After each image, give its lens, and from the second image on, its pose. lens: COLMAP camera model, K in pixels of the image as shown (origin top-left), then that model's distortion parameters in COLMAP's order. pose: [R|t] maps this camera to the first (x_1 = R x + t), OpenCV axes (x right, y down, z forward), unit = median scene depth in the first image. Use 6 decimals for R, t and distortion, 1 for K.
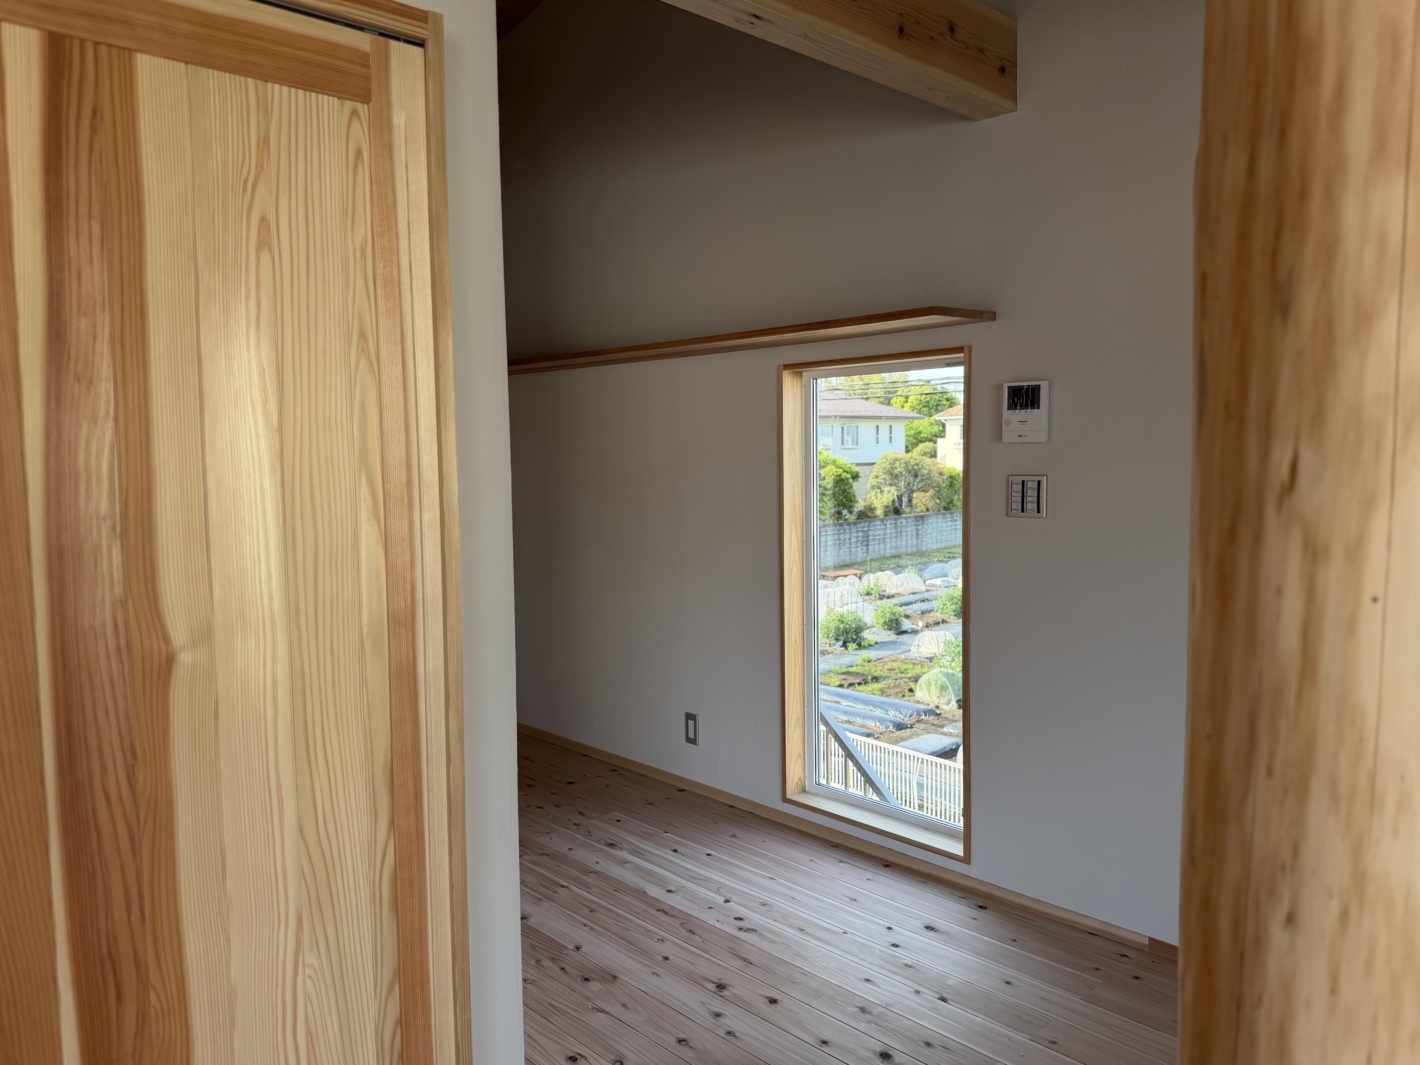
lens RADIAL K [[1032.1, 0, 709.4], [0, 1032.1, 530.2], [0, 0, 1]] dist [0.009484, -0.001902]
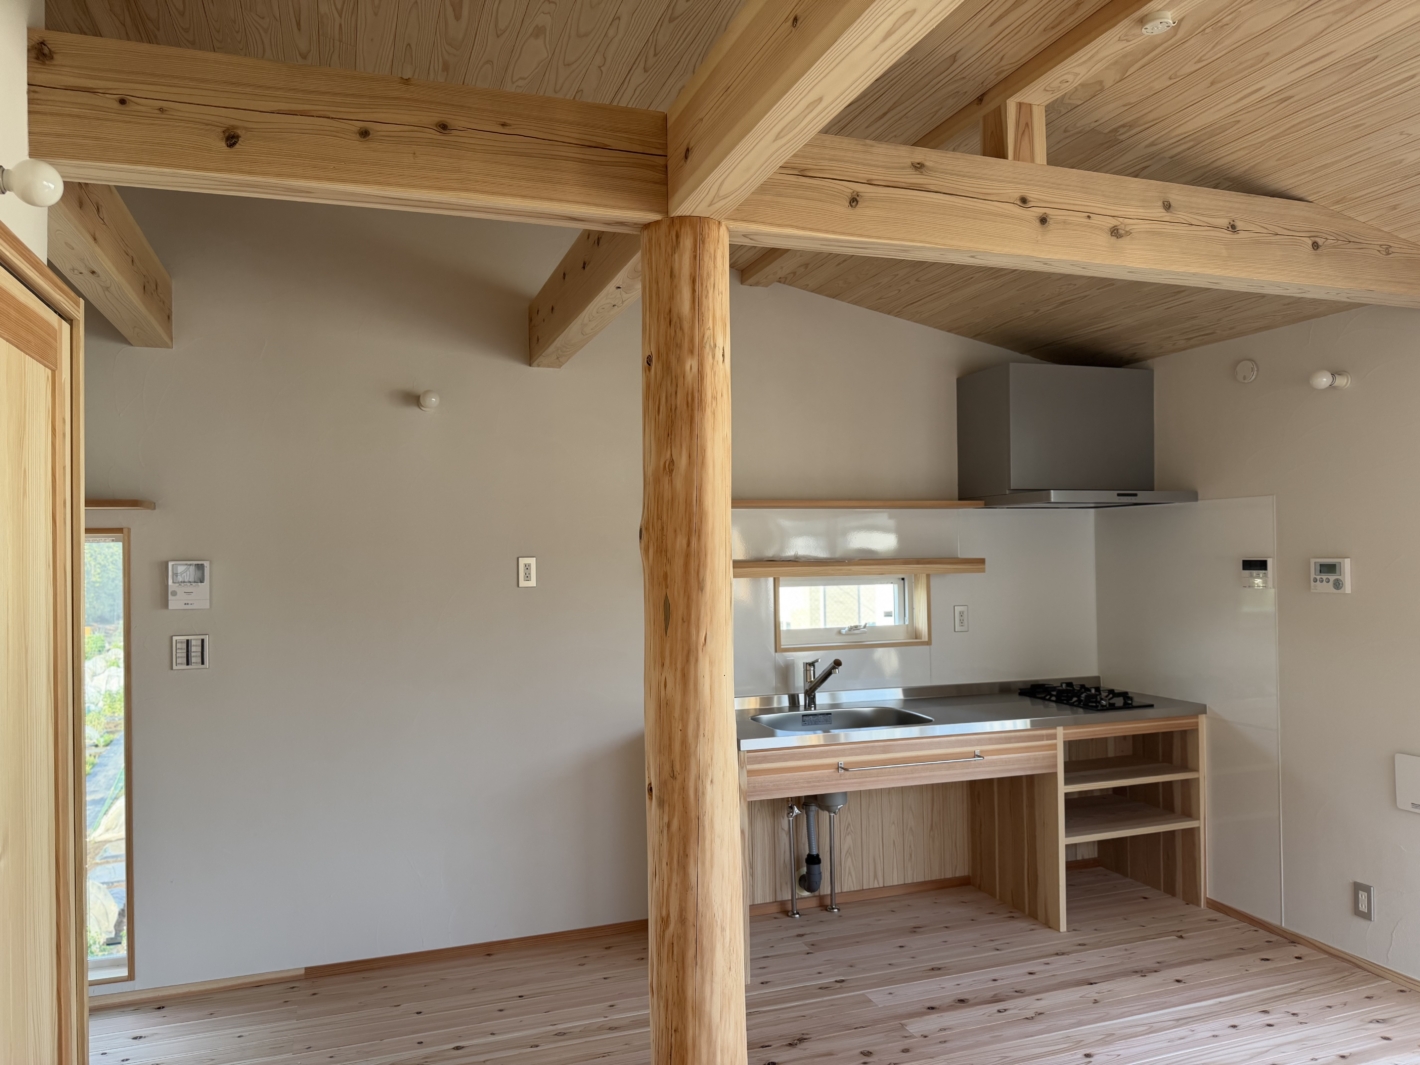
lens RADIAL K [[1032.1, 0, 707.4], [0, 1032.1, 537.6], [0, 0, 1]] dist [0.009484, -0.001902]
pose [[0.390595, 0.031630, 0.920019, -0.609236], [0.076499, 0.994838, -0.066679, -0.039525], [-0.917379, 0.096425, 0.386159, -0.070799]]
